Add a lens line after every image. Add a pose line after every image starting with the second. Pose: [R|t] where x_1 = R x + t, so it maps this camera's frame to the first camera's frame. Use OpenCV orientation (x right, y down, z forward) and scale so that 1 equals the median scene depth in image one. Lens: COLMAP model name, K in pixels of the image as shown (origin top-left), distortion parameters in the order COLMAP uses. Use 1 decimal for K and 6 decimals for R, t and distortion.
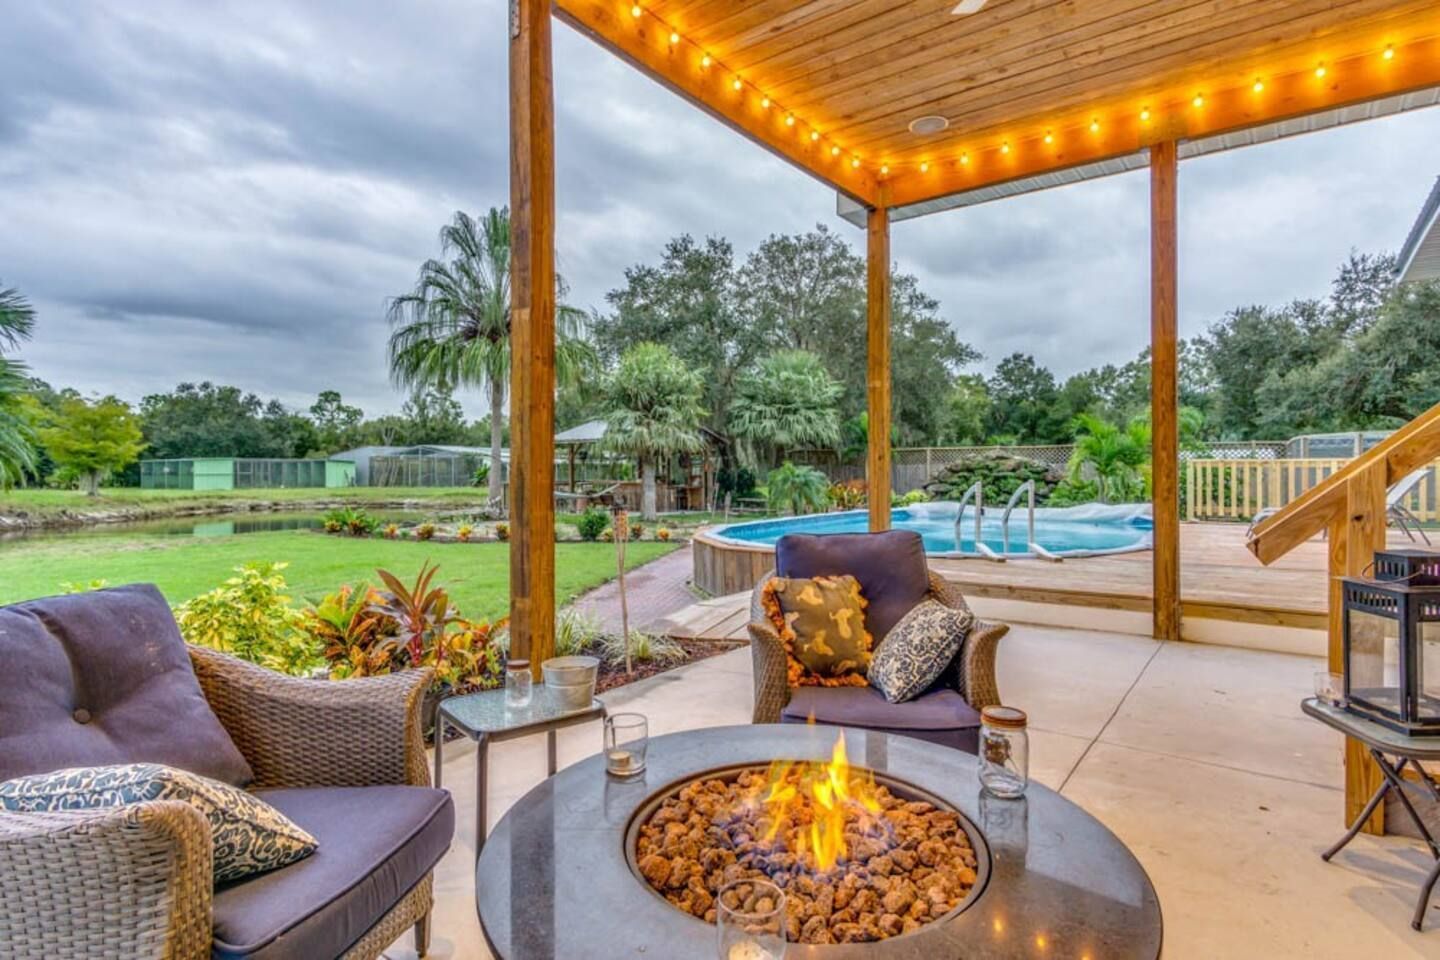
lens RADIAL K [[754.8, 0, 717.5], [0, 754.8, 470.5], [0, 0, 1]] dist [-0.016011, -0.000351]
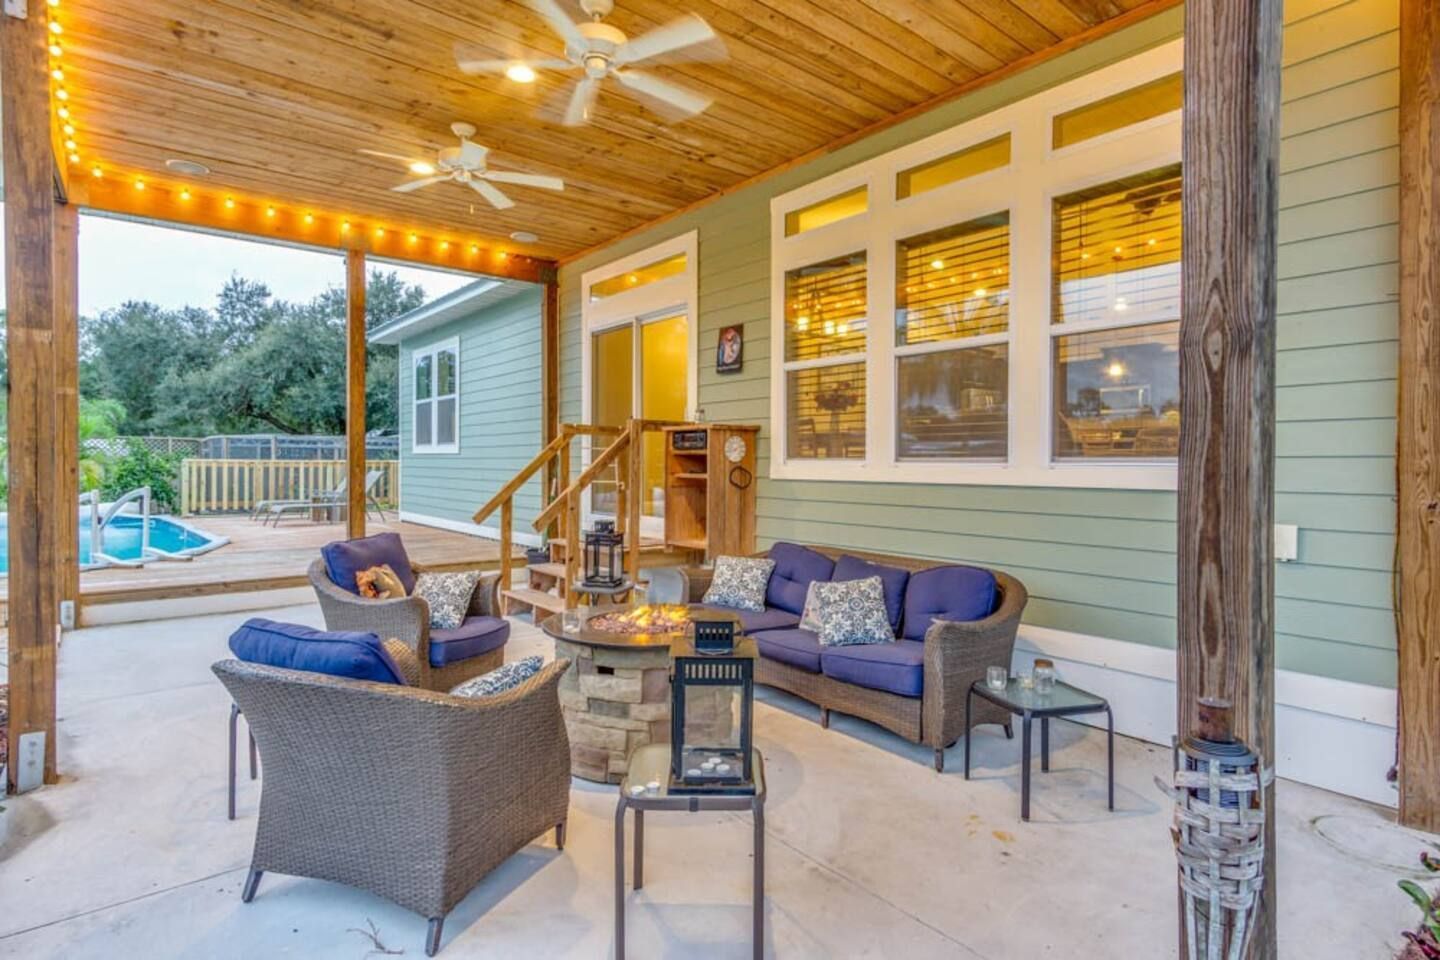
lens RADIAL K [[754.8, 0, 724.9], [0, 754.8, 473.1], [0, 0, 1]] dist [-0.016011, -0.000351]
pose [[0.222735, -0.008884, 0.974839, -0.118890], [-0.010580, 0.999878, 0.011529, -0.007484], [-0.974822, -0.012882, 0.222614, -0.001042]]
